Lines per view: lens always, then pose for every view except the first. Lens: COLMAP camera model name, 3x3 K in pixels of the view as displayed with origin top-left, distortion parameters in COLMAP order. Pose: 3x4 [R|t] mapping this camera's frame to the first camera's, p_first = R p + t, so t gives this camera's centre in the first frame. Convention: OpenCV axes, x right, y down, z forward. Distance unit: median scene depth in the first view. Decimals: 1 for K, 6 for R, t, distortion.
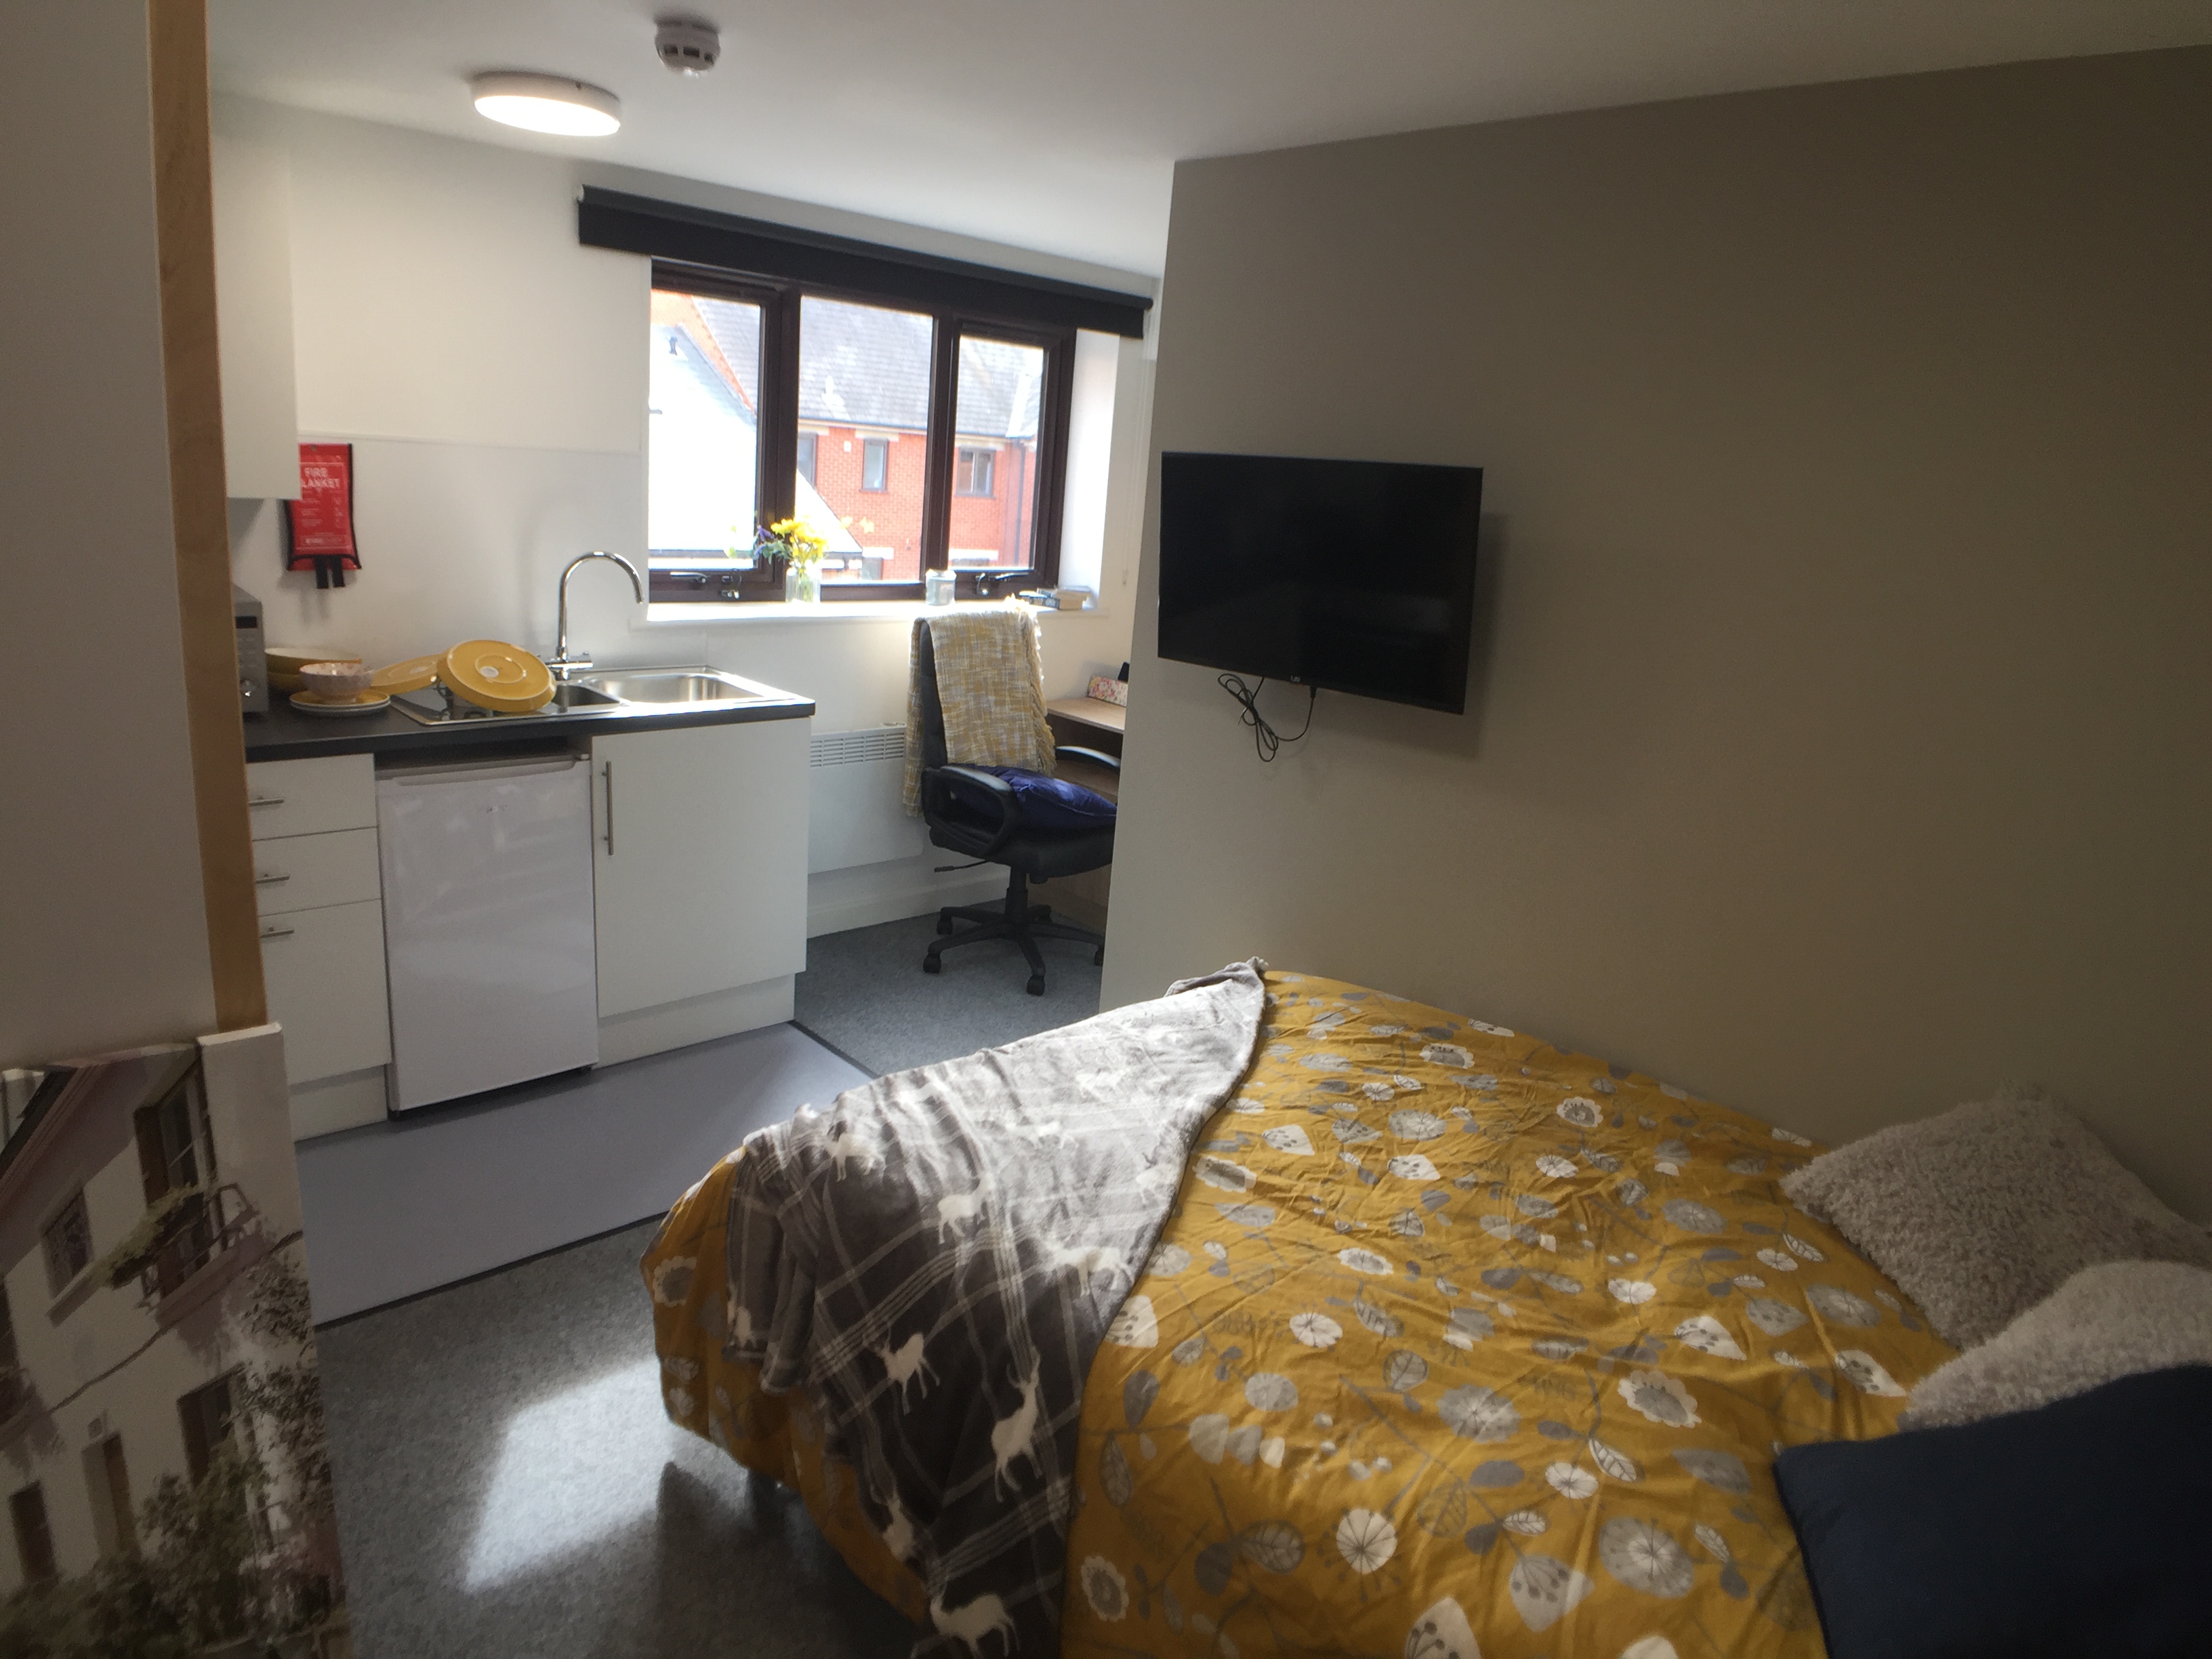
lens RADIAL K [[1338.0, 0, 1096.9], [0, 1338.0, 825.8], [0, 0, 1]] dist [-0.060185, 0.001674]
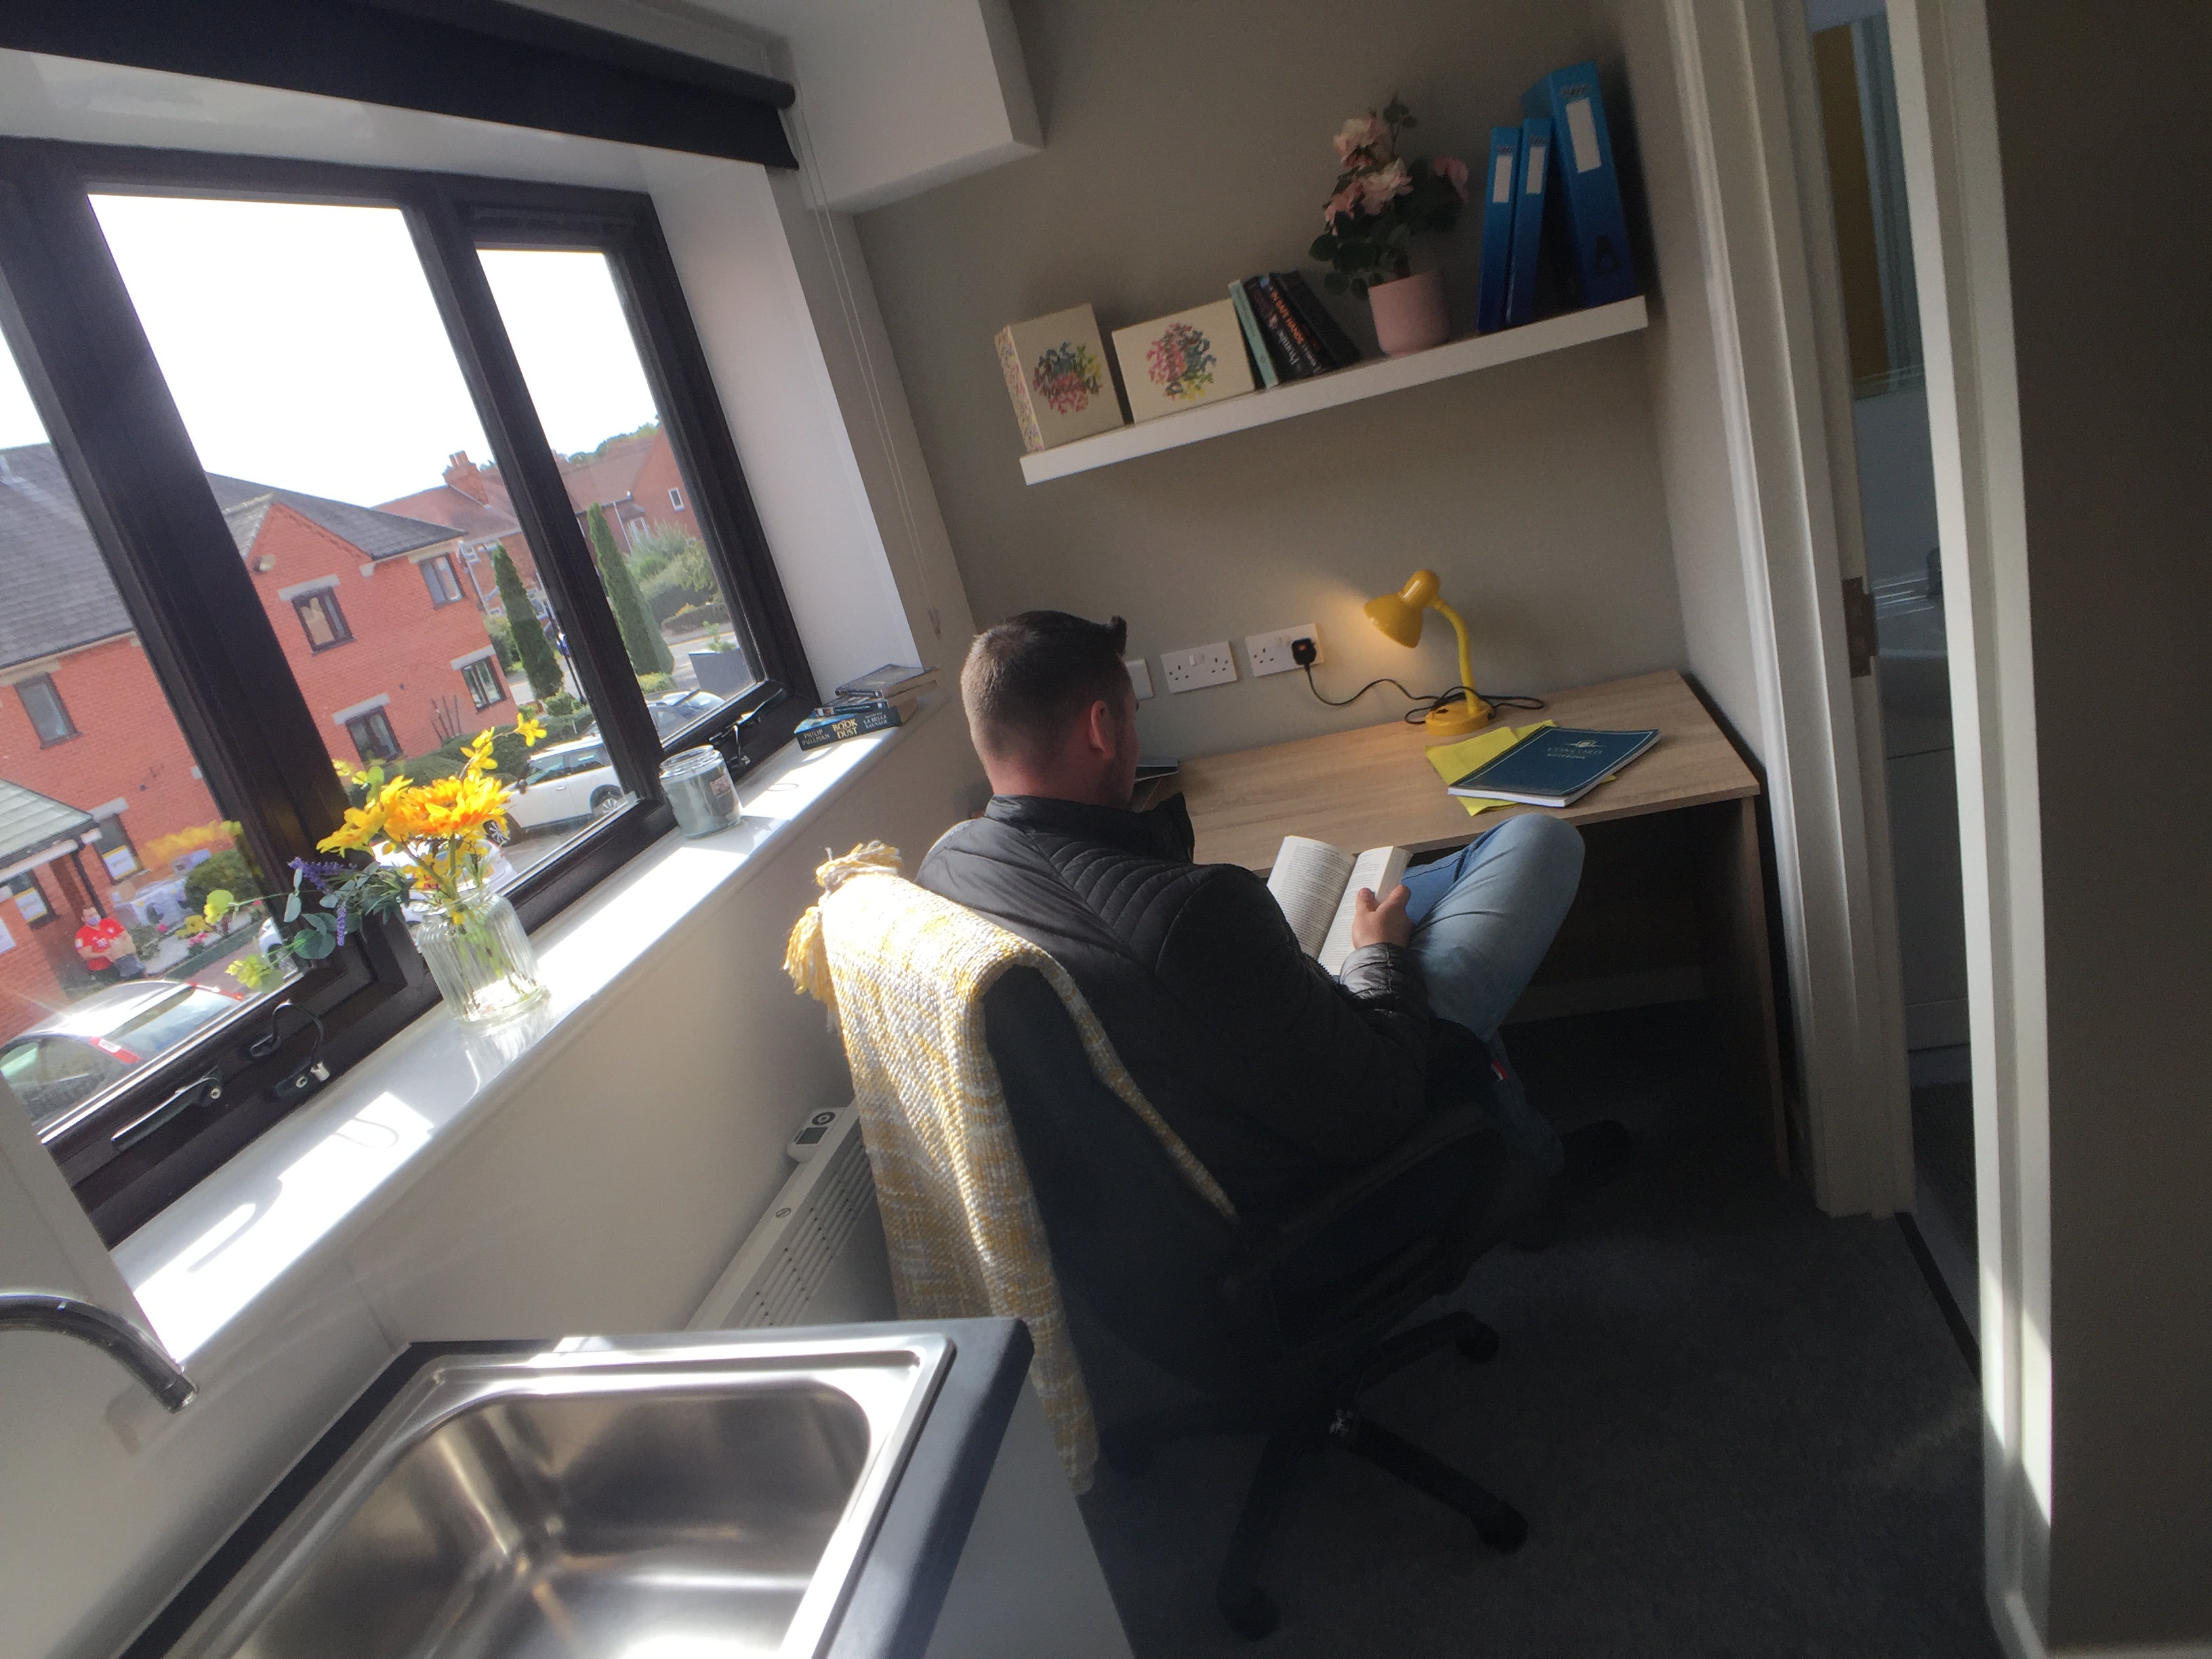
lens RADIAL K [[1338.0, 0, 1096.9], [0, 1338.0, 825.8], [0, 0, 1]] dist [-0.060185, 0.001674]
pose [[0.783626, -0.458921, 0.418714, -0.193575], [0.453923, 0.883137, 0.118420, -0.152592], [-0.424127, 0.097267, 0.900364, 0.520518]]
